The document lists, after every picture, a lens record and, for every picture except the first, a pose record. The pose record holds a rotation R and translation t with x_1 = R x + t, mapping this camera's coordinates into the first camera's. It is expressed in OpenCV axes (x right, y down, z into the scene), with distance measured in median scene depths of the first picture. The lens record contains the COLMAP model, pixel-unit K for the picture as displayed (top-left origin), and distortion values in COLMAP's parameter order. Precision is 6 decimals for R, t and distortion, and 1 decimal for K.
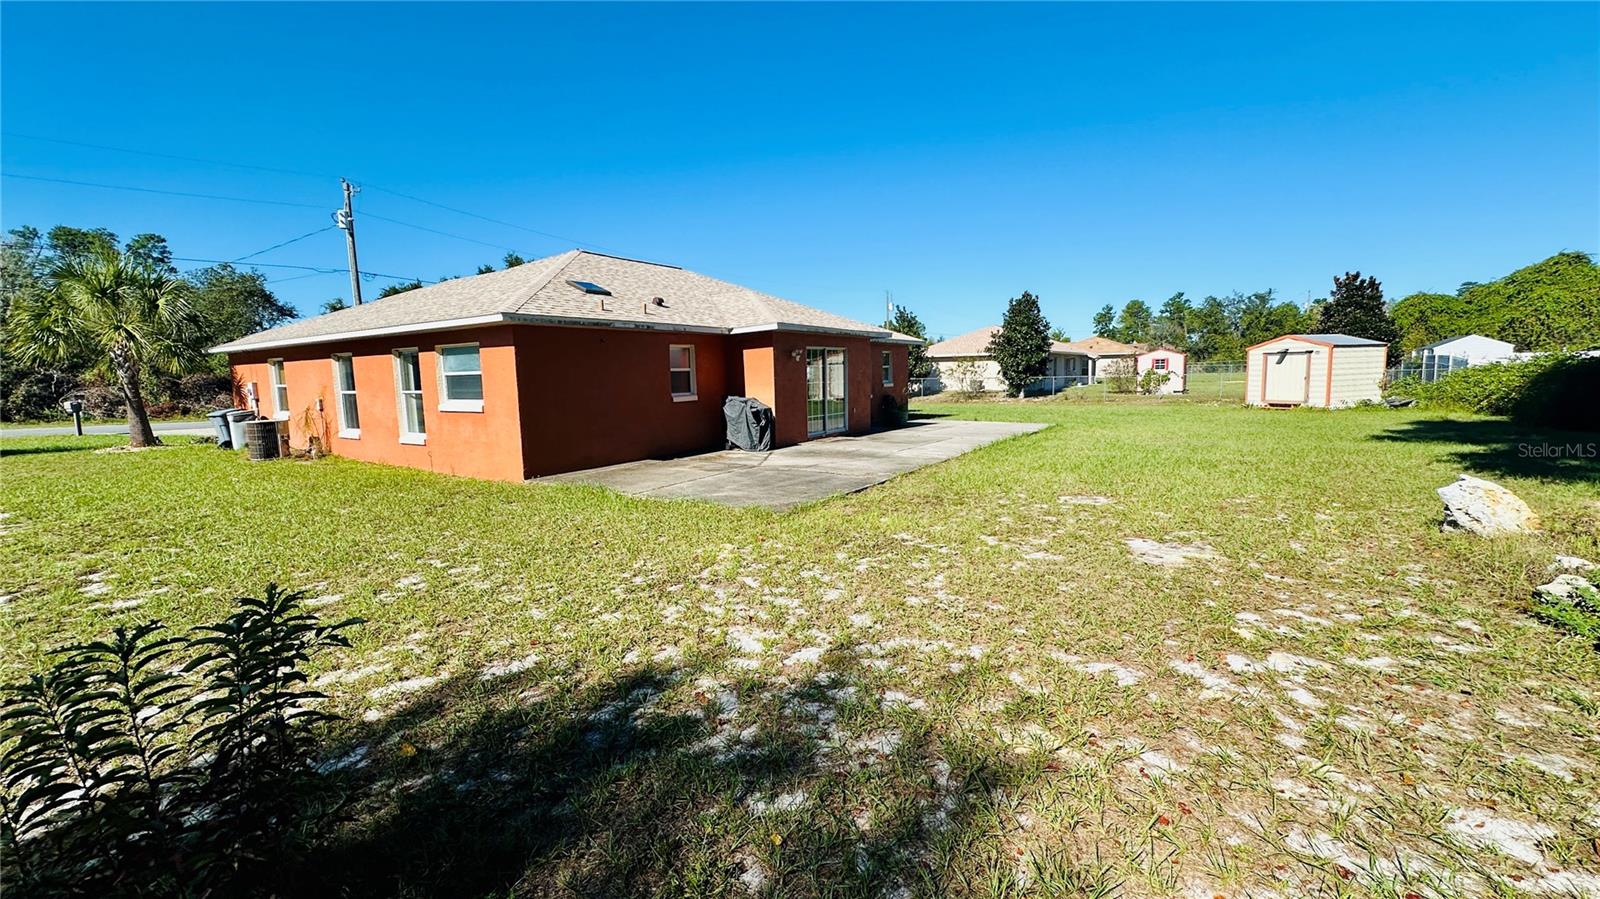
lens RADIAL K [[633.1, 0, 799.3], [0, 633.1, 449.8], [0, 0, 1]] dist [-0.000897, 0.000178]
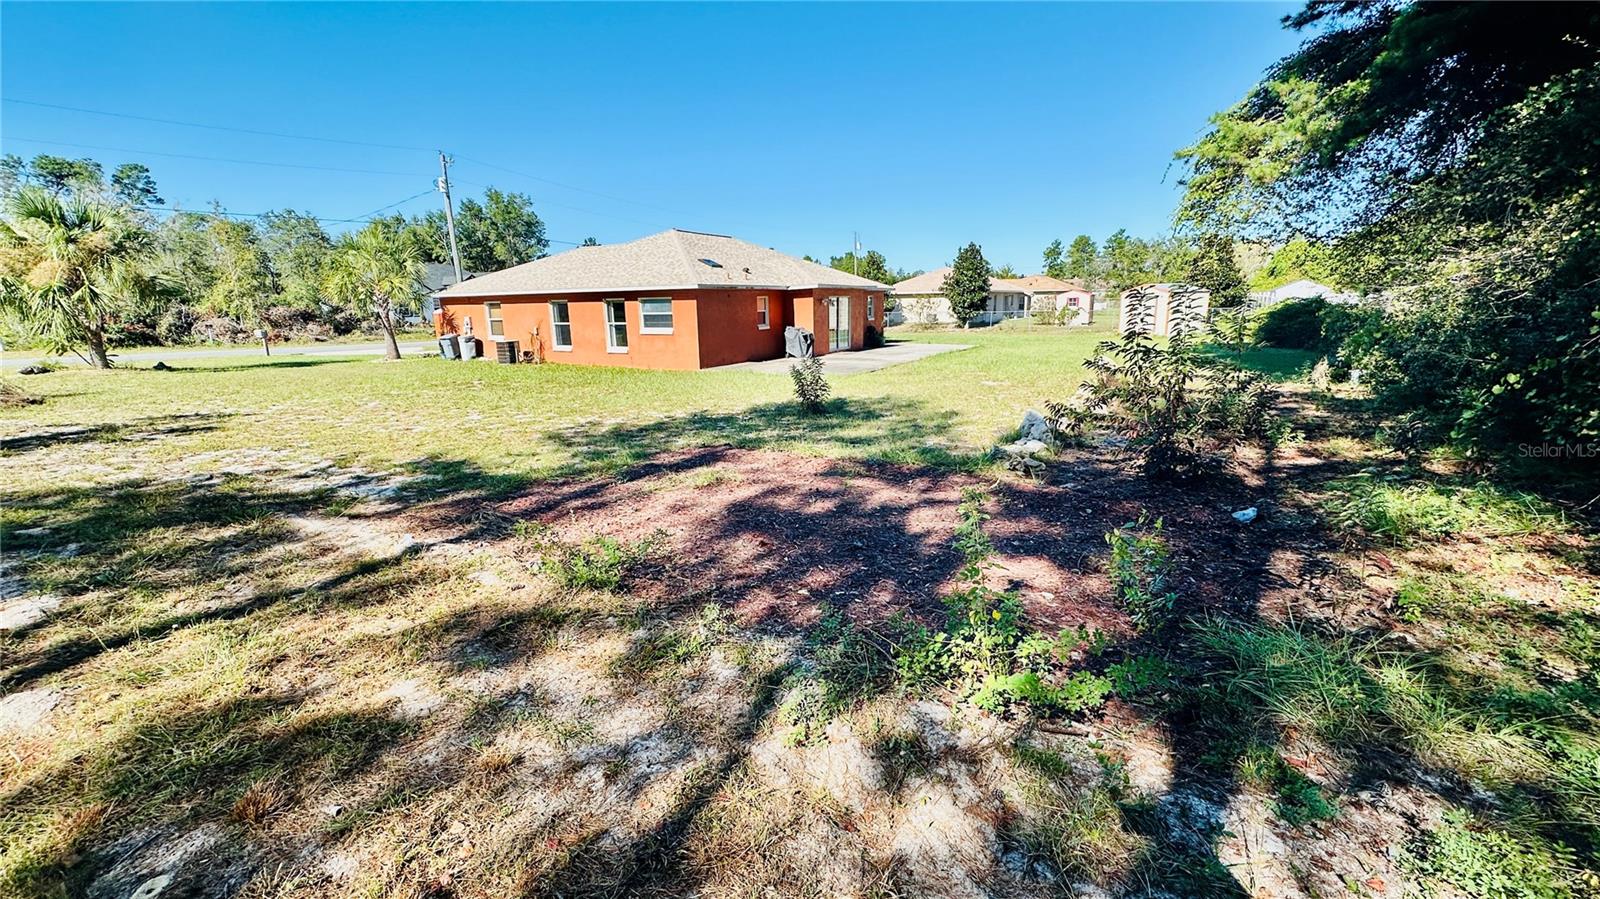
lens RADIAL K [[633.1, 0, 795.9], [0, 633.1, 449.4], [0, 0, 1]] dist [-0.000897, 0.000178]
pose [[0.998085, -0.010039, 0.061042, -0.068641], [0.003503, 0.994333, 0.106256, 0.022846], [-0.061763, -0.105838, 0.992463, -0.261204]]
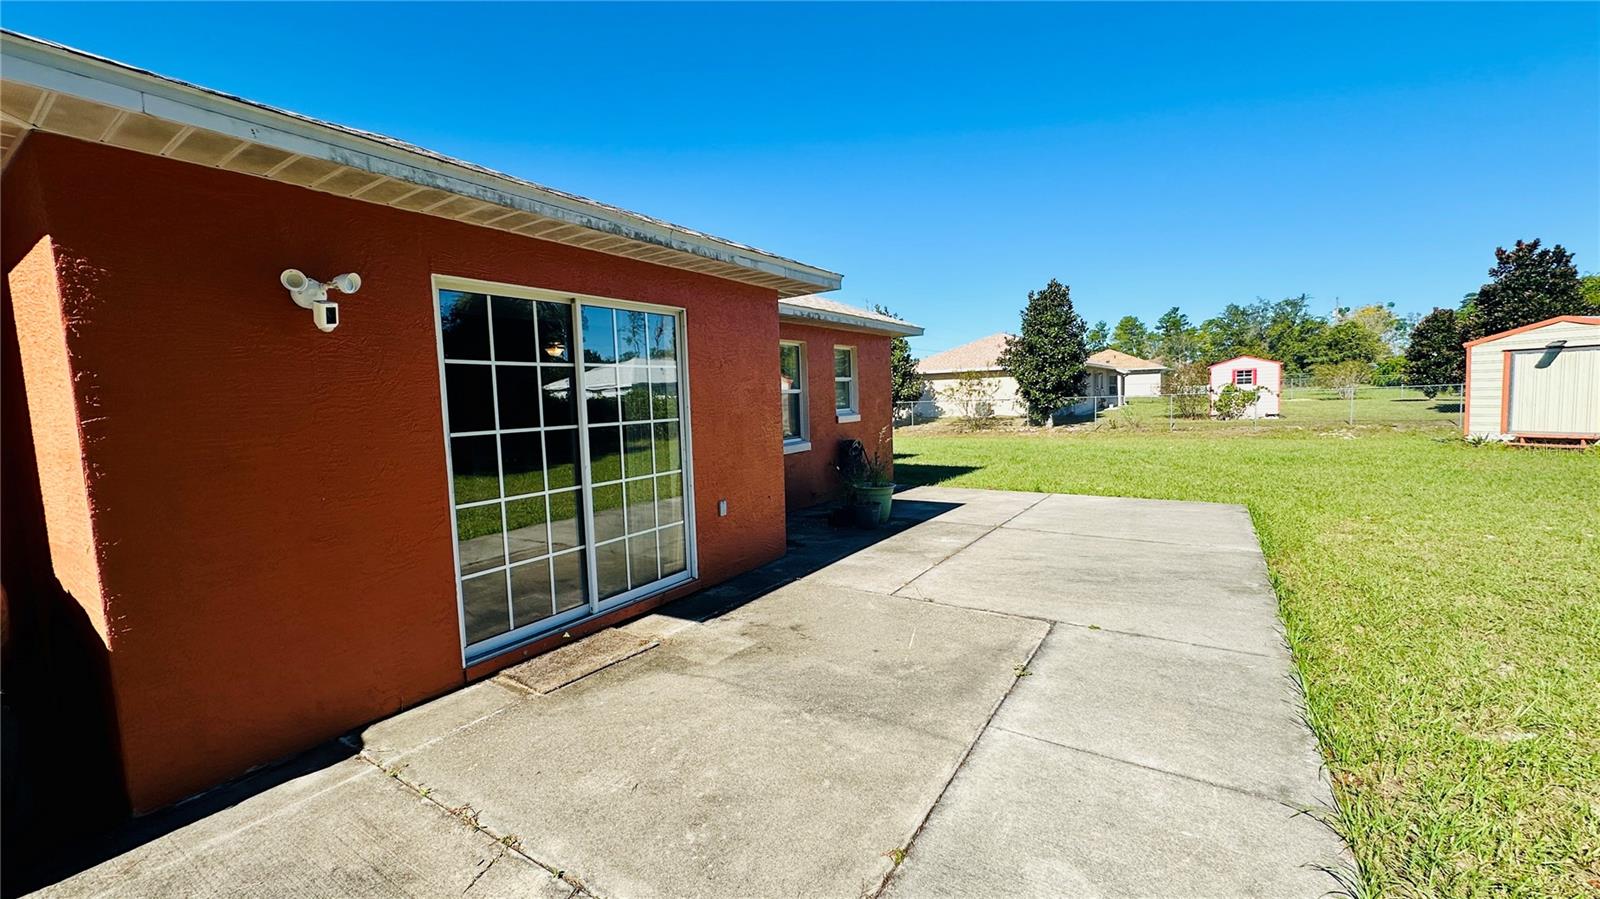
lens RADIAL K [[633.1, 0, 801.5], [0, 633.1, 446.3], [0, 0, 1]] dist [-0.000897, 0.000178]
pose [[0.999583, -0.016925, 0.023383, 0.051218], [0.017930, 0.998893, -0.043485, -0.034173], [-0.022621, 0.043886, 0.998780, 0.293729]]
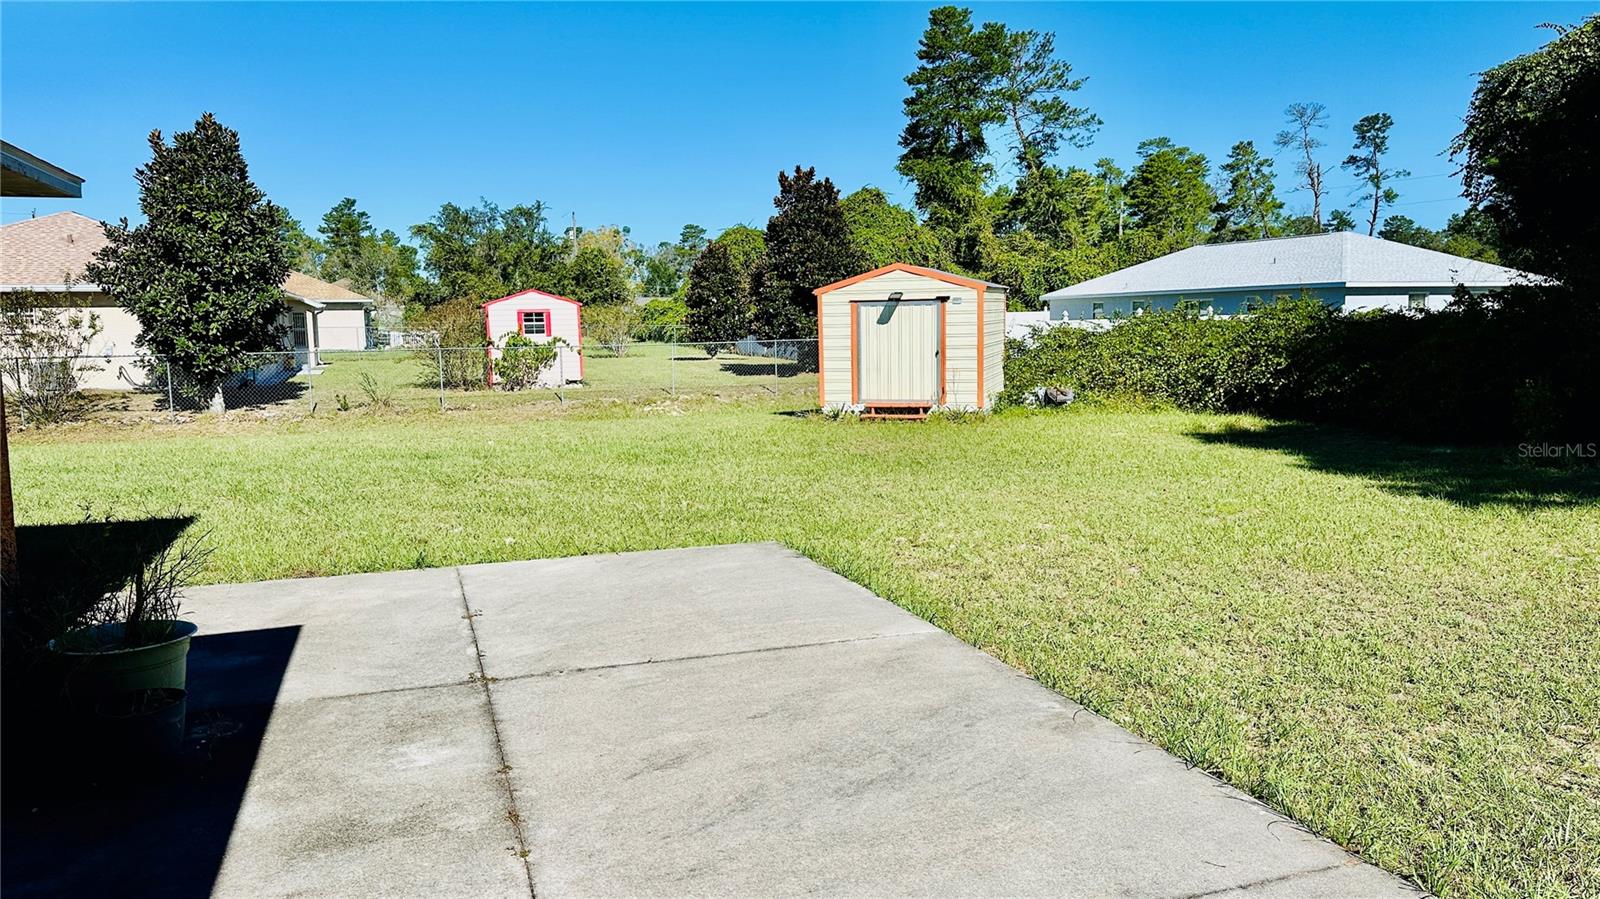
lens RADIAL K [[1104.5, 0, 801.9], [0, 1104.5, 455.5], [0, 0, 1]] dist [0.072089, -0.068408]
pose [[0.584296, -0.086057, 0.806965, 0.026635], [0.100059, 0.994414, 0.033598, -0.046258], [-0.805349, 0.061112, 0.589643, 0.367149]]
